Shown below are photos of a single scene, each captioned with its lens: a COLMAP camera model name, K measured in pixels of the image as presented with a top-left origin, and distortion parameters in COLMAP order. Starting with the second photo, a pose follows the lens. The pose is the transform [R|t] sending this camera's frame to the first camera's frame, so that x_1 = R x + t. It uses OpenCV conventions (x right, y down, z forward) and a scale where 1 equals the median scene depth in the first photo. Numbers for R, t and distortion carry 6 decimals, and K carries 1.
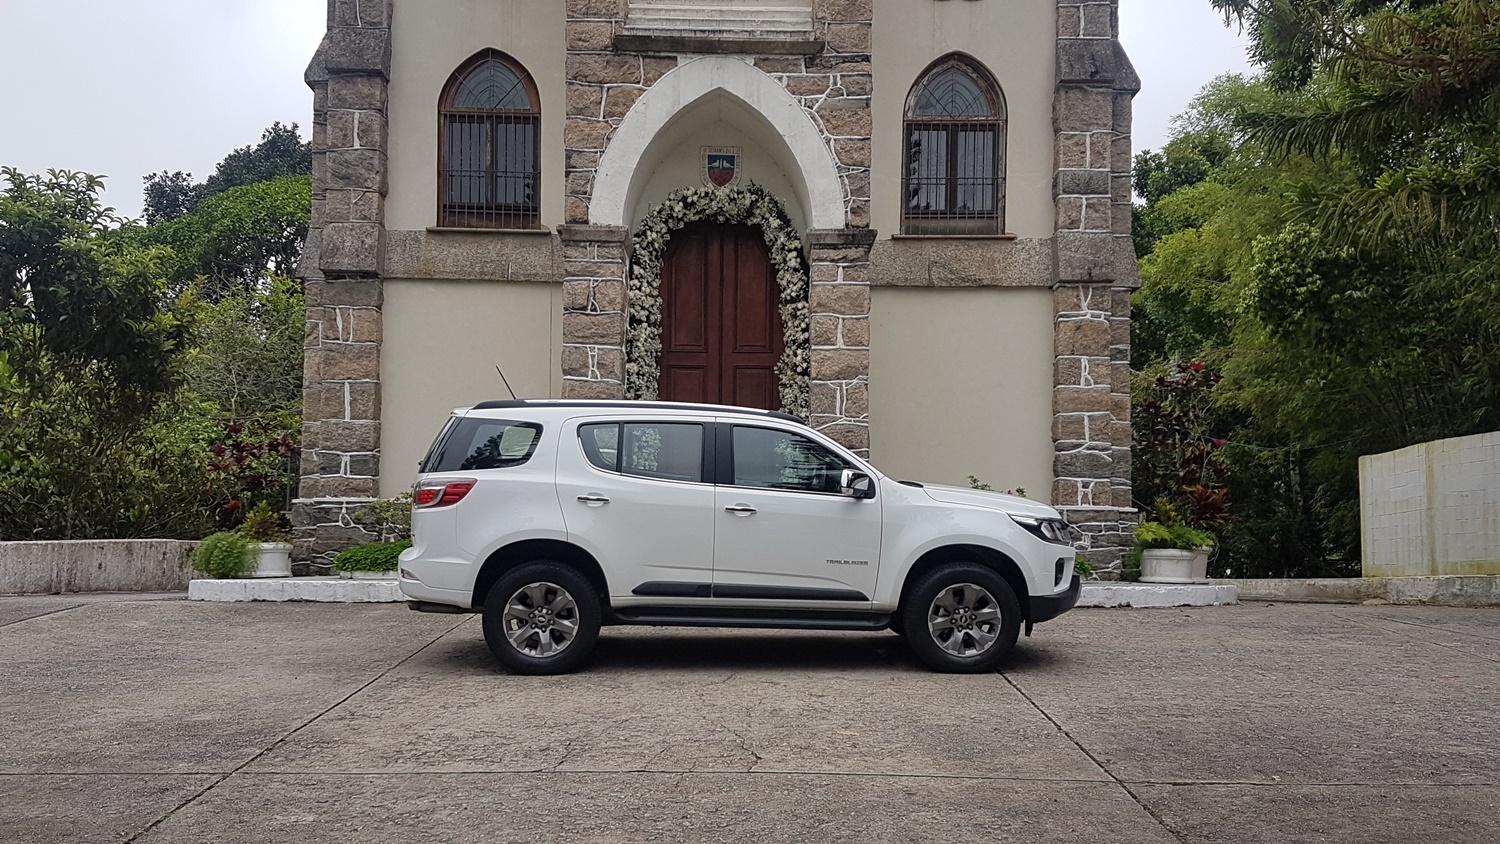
lens RADIAL K [[1120.7, 0, 759.0], [0, 1120.7, 451.0], [0, 0, 1]] dist [0.100796, -0.000921]
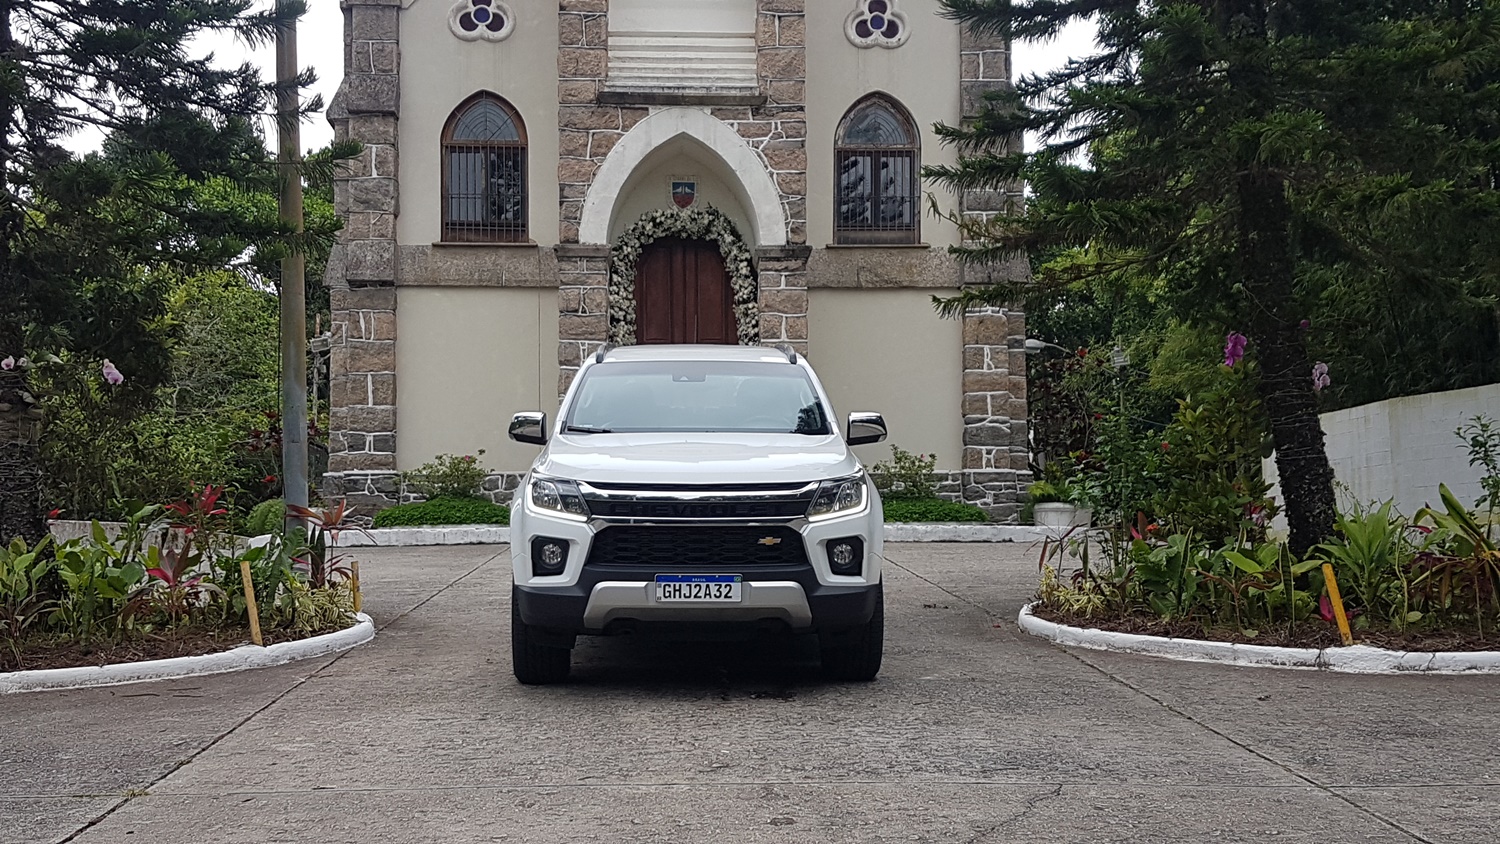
lens RADIAL K [[1224.5, 0, 750.0], [0, 1224.5, 422.0], [0, 0, 1]] dist [0.077651, 0.001017]
pose [[0.999059, -0.013021, 0.041368, -0.020214], [0.013836, 0.999715, -0.019470, 0.021238], [-0.041103, 0.020024, 0.998954, -0.316244]]
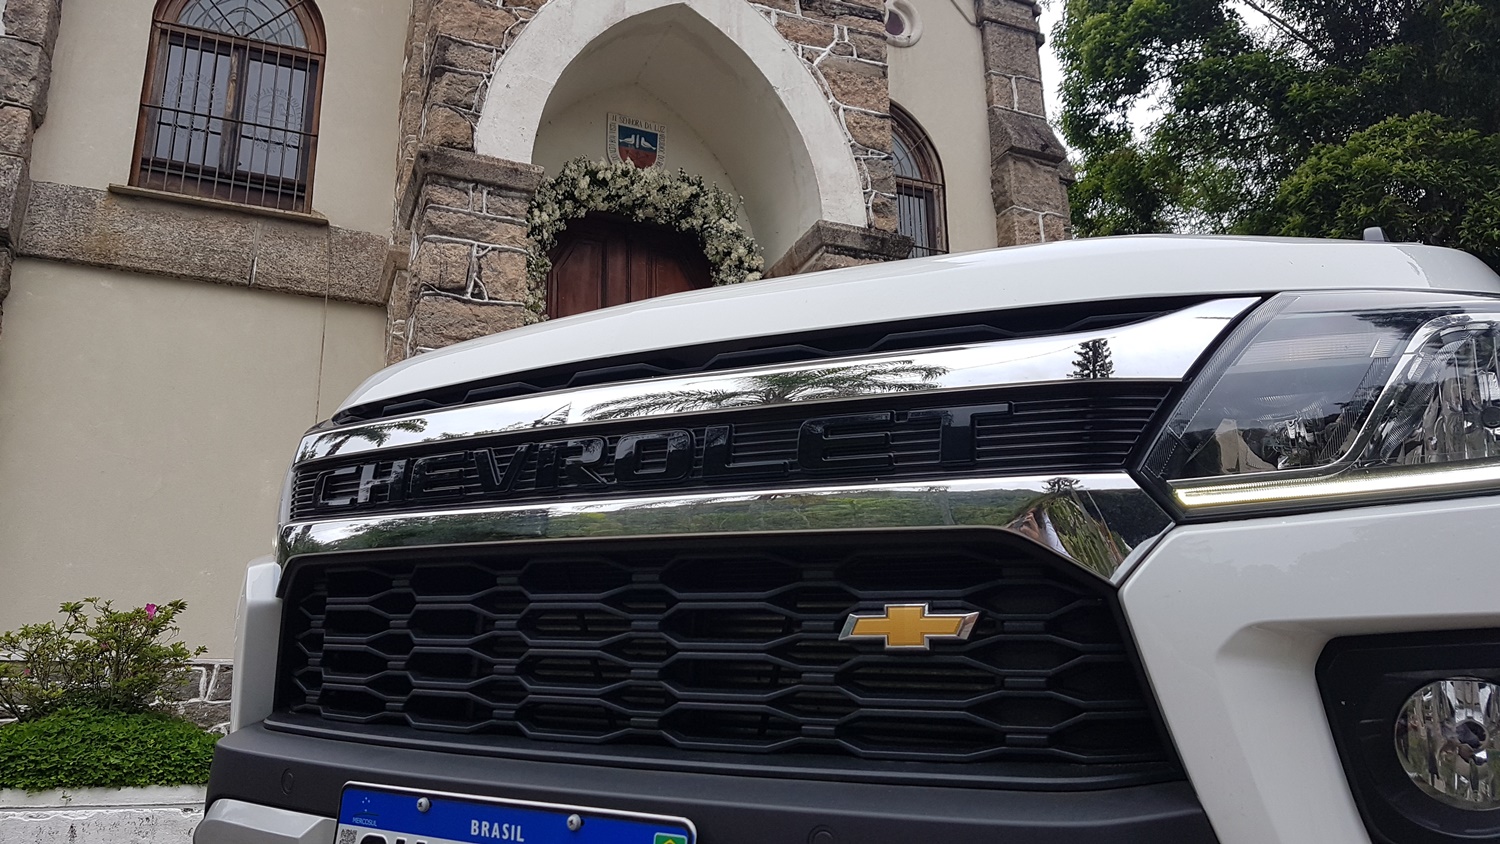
lens RADIAL K [[1108.5, 0, 750.1], [0, 1108.5, 452.0], [0, 0, 1]] dist [-0.040858, 0.025891]
pose [[0.933252, 0.077618, 0.350736, -0.187350], [-0.006945, 0.980093, -0.198417, 0.052222], [-0.359155, 0.182737, 0.915213, 0.424450]]
